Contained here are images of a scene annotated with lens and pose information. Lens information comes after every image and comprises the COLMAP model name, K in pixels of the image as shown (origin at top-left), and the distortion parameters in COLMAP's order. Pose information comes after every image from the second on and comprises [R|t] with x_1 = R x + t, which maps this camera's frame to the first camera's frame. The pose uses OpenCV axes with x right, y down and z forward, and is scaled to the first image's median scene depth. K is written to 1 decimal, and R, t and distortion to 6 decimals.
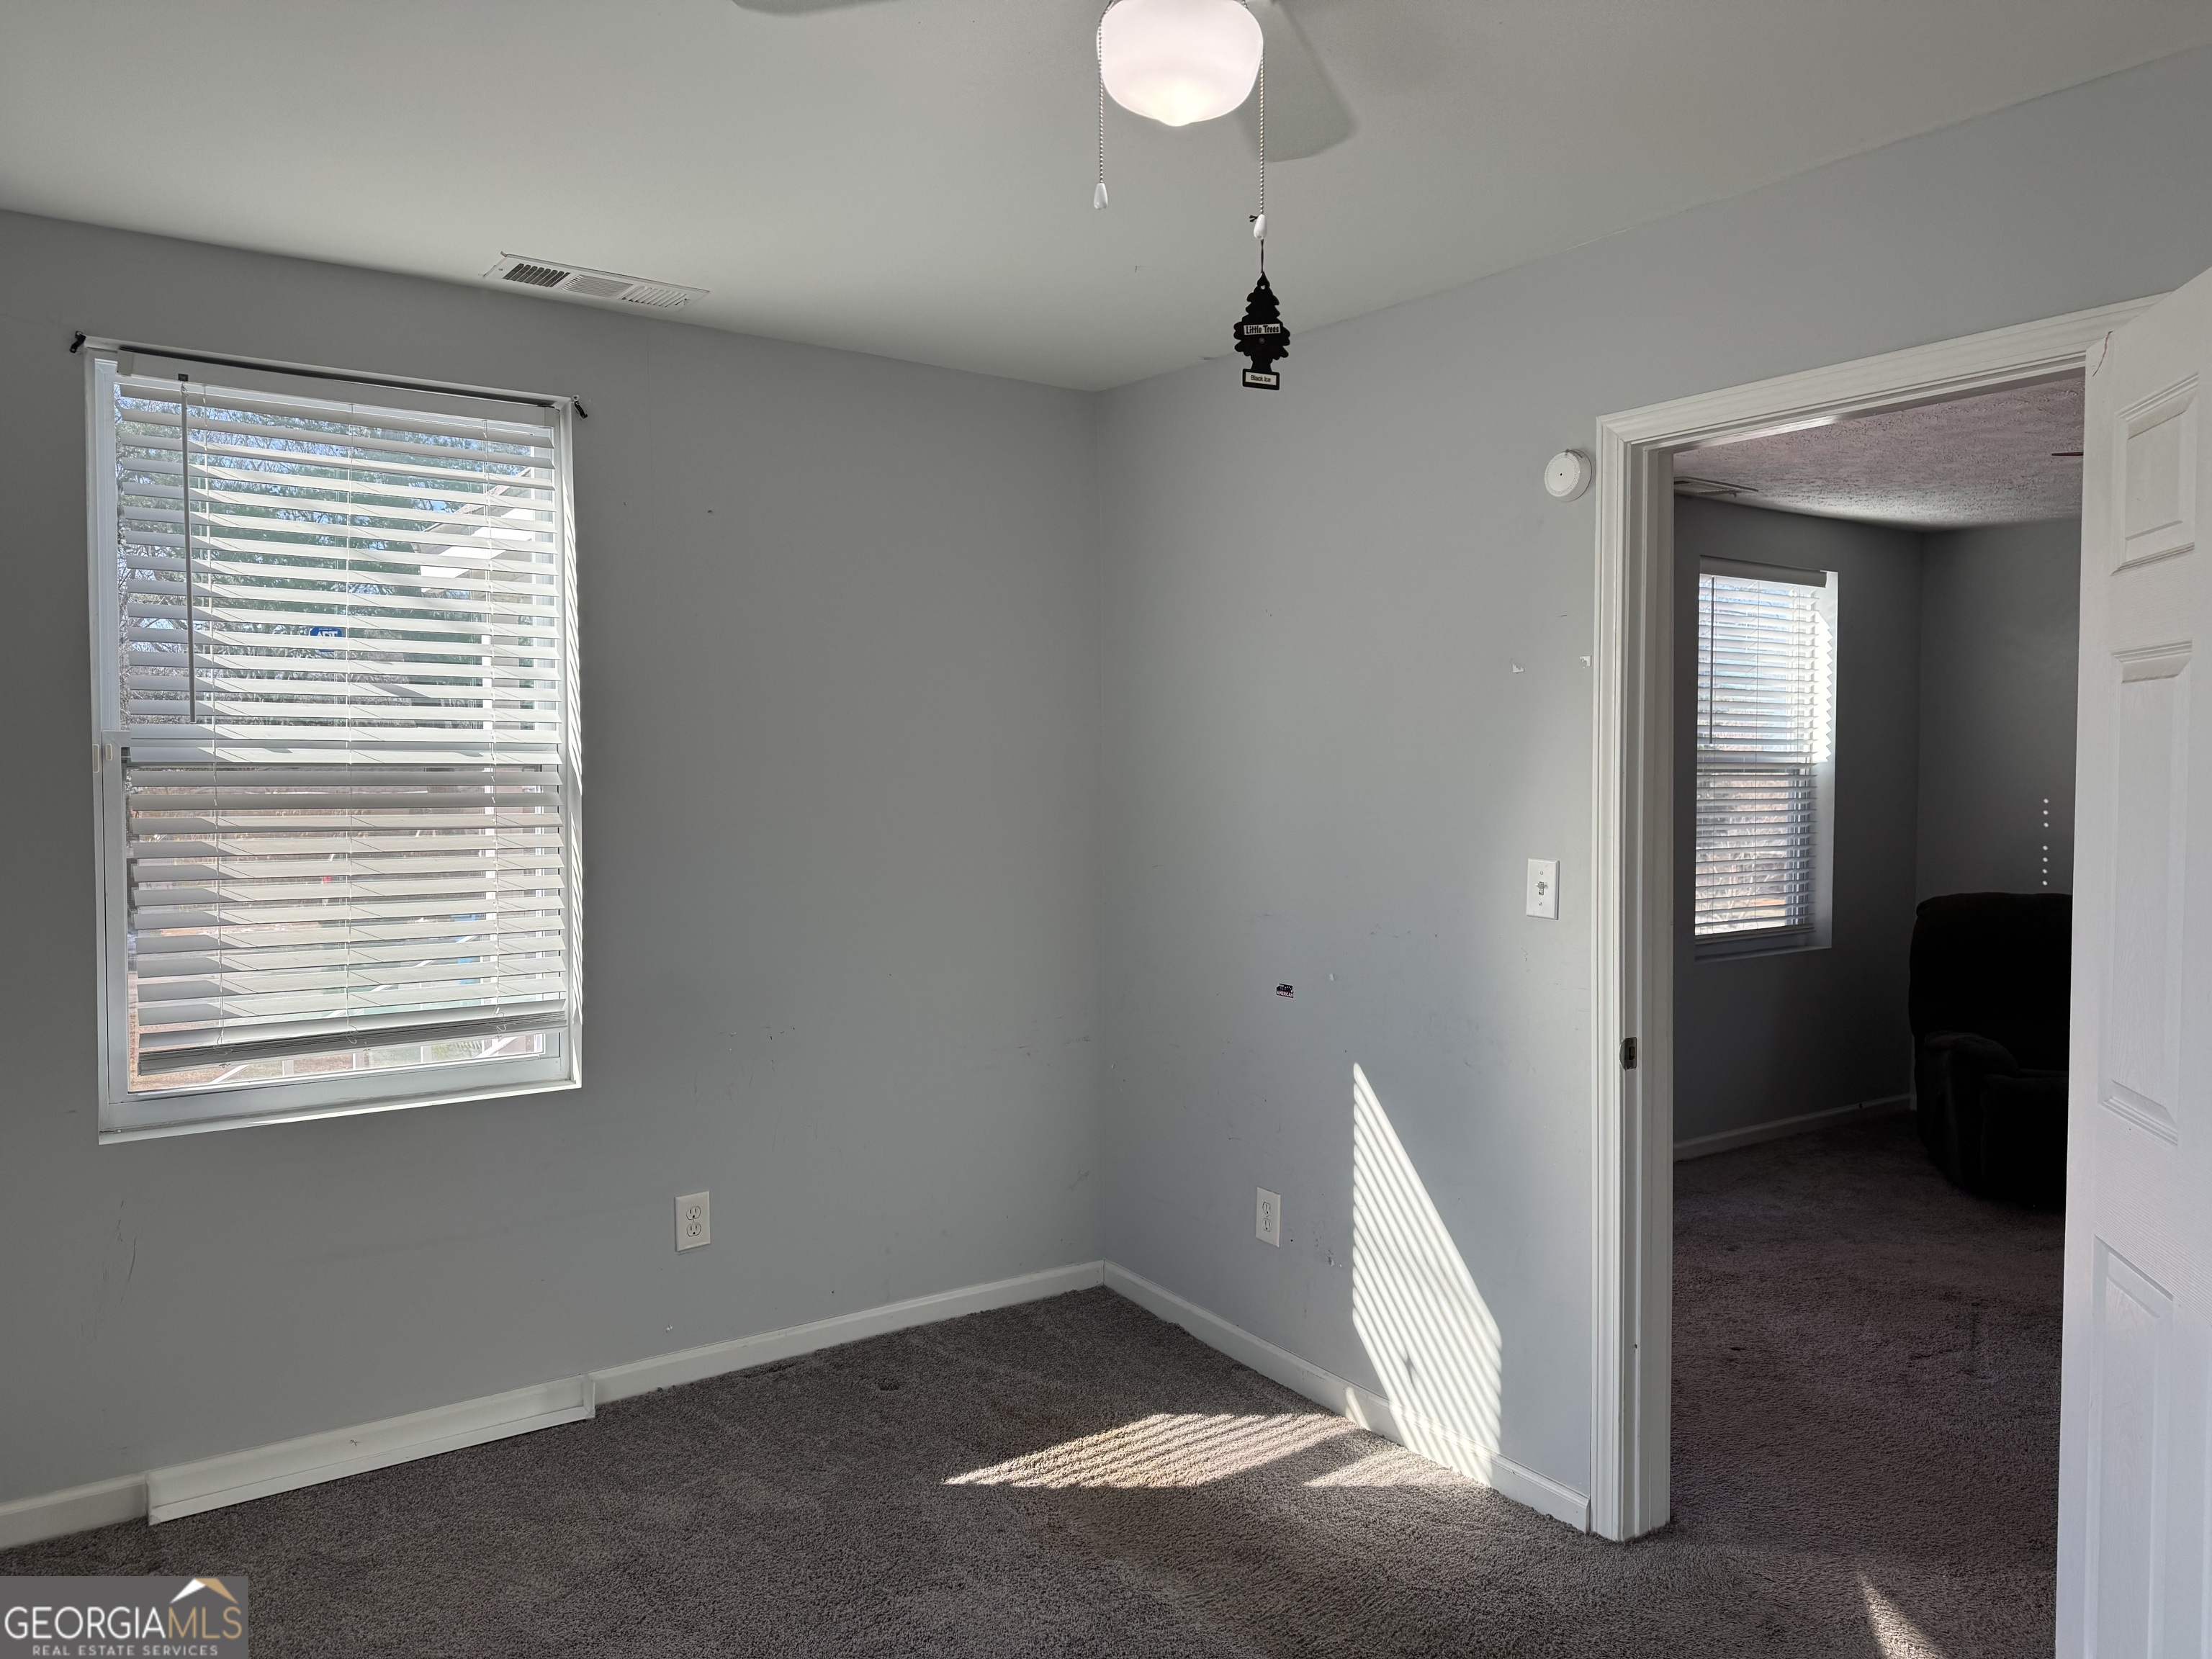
lens RADIAL K [[1553.4, 0, 1106.0], [0, 1553.4, 829.5], [0, 0, 1]] dist [0.147501, -0.216771]
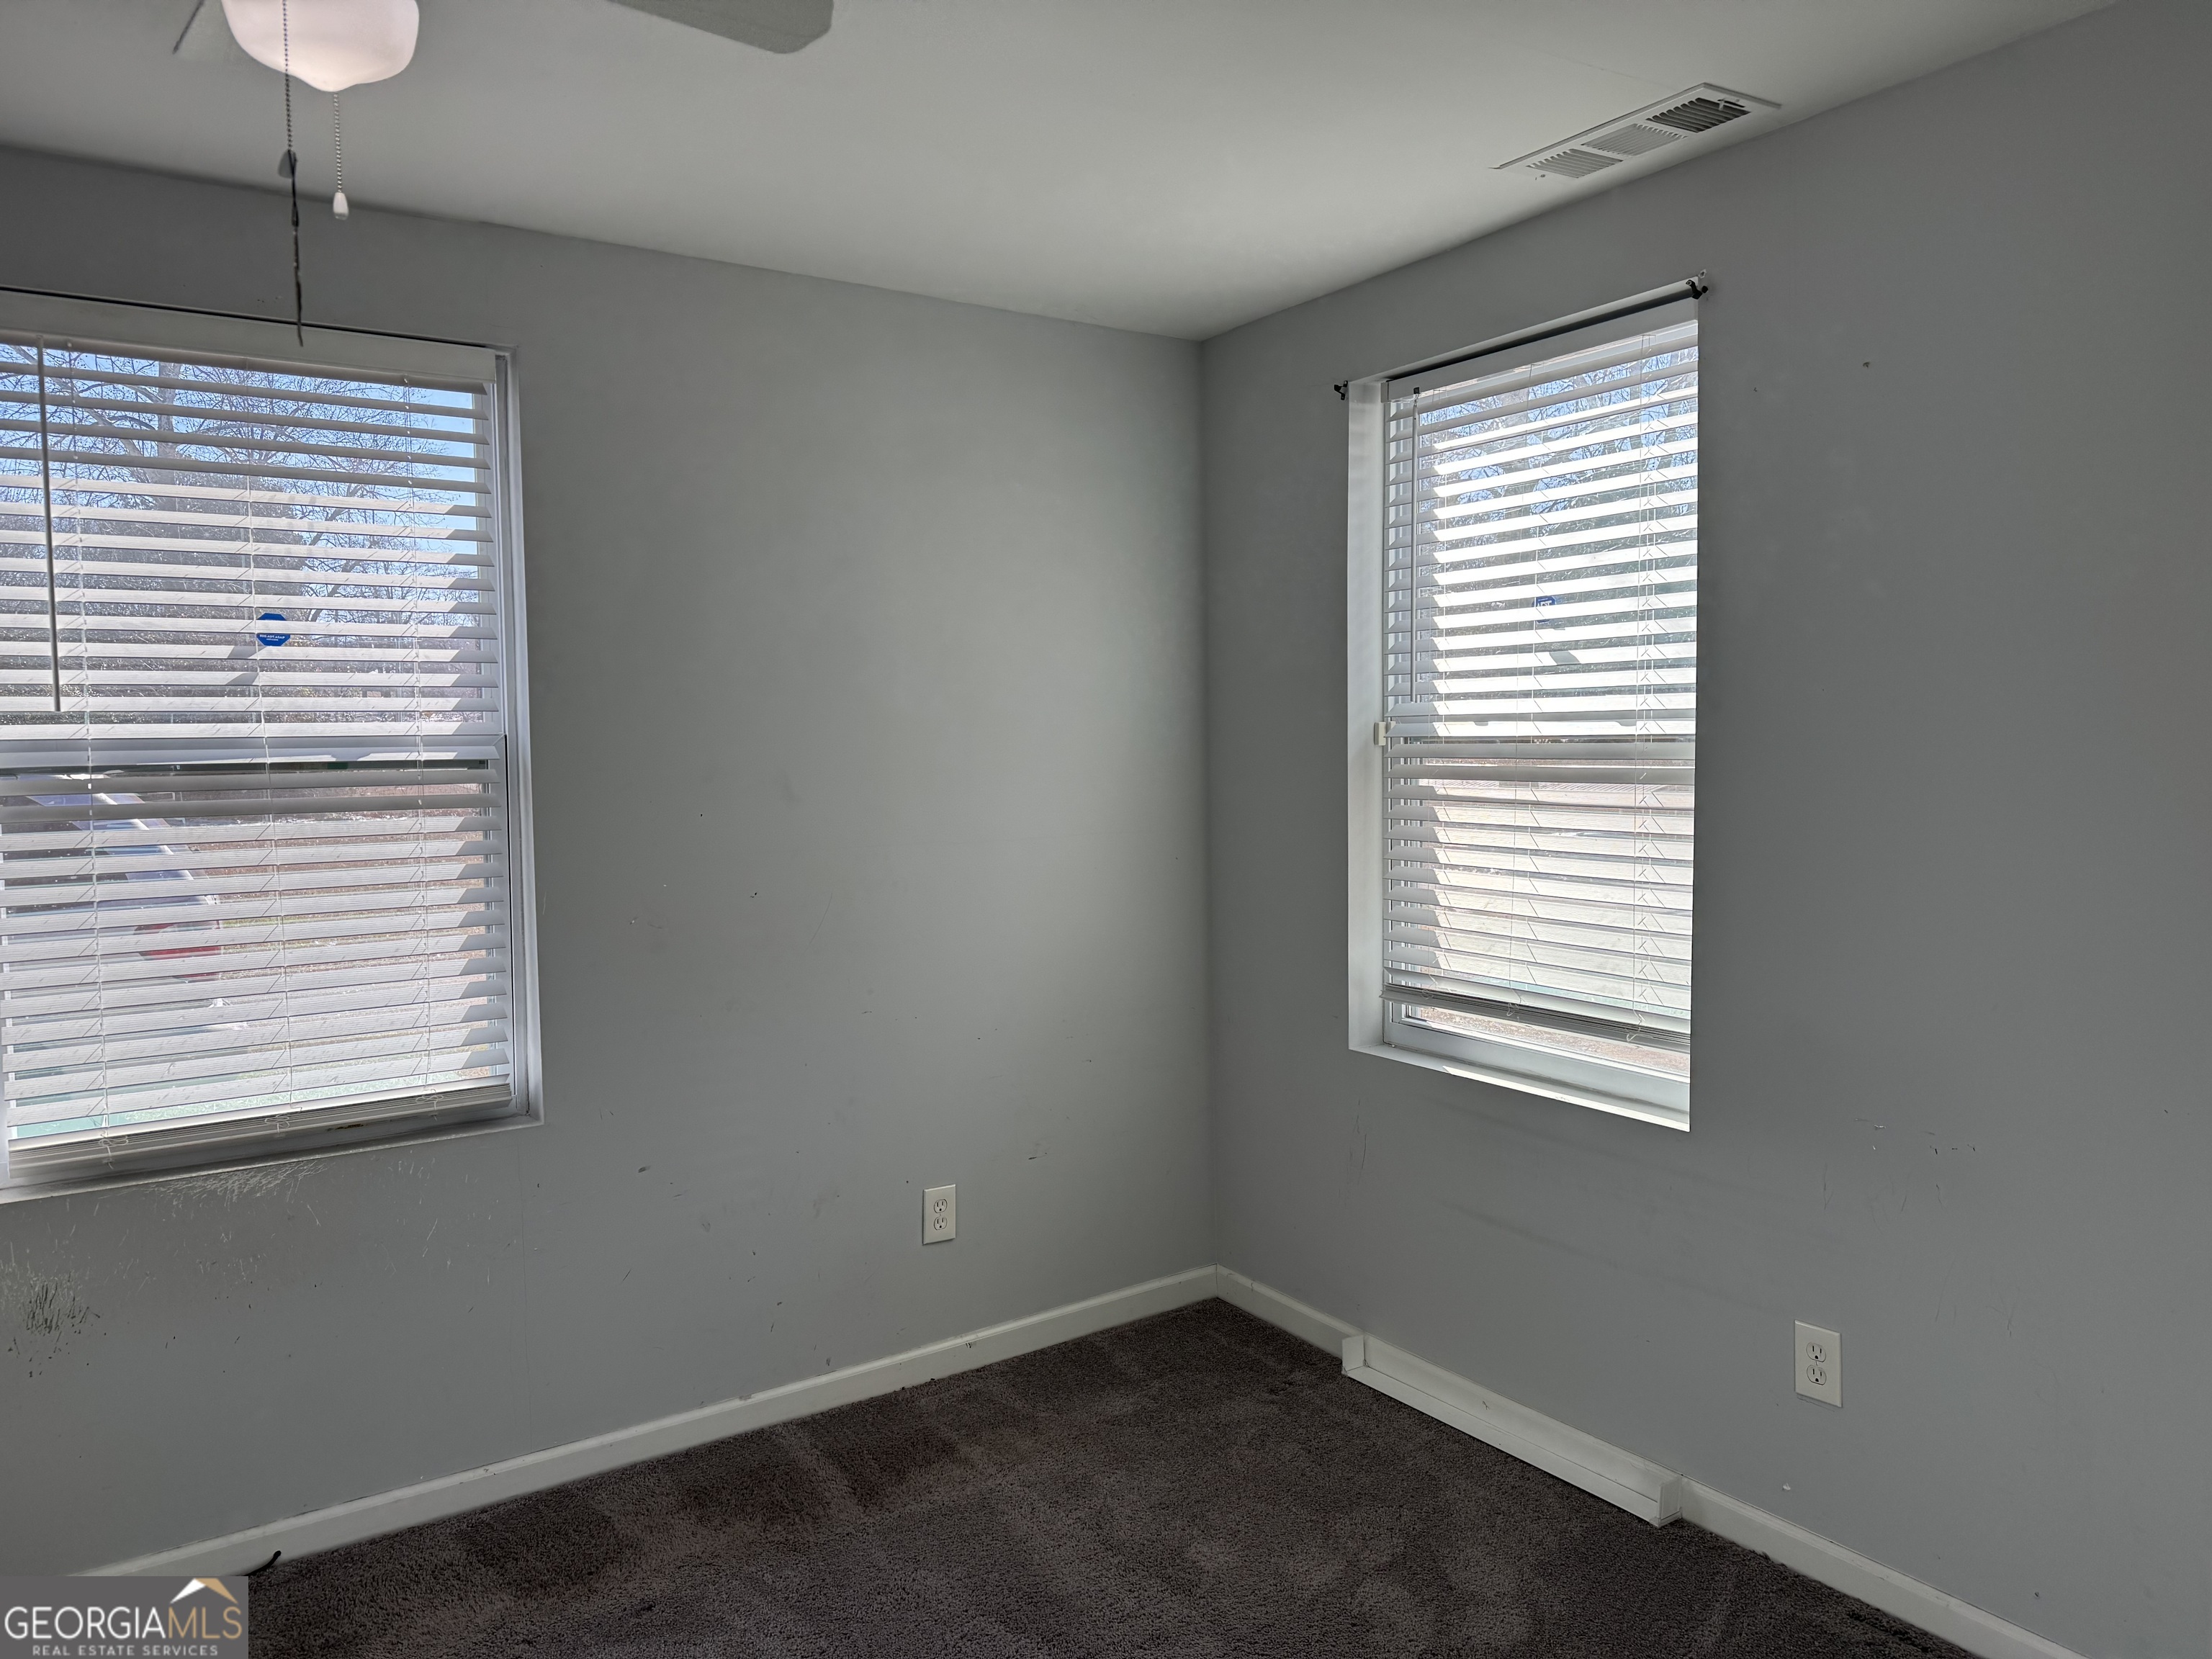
lens RADIAL K [[1487.5, 0, 1106.0], [0, 1487.5, 829.5], [0, 0, 1]] dist [0.044704, 0.001132]
pose [[-0.001260, 0.069223, -0.997600, 0.462552], [-0.013340, 0.997511, 0.069233, -0.045002], [0.999910, 0.013396, -0.000334, 0.748015]]
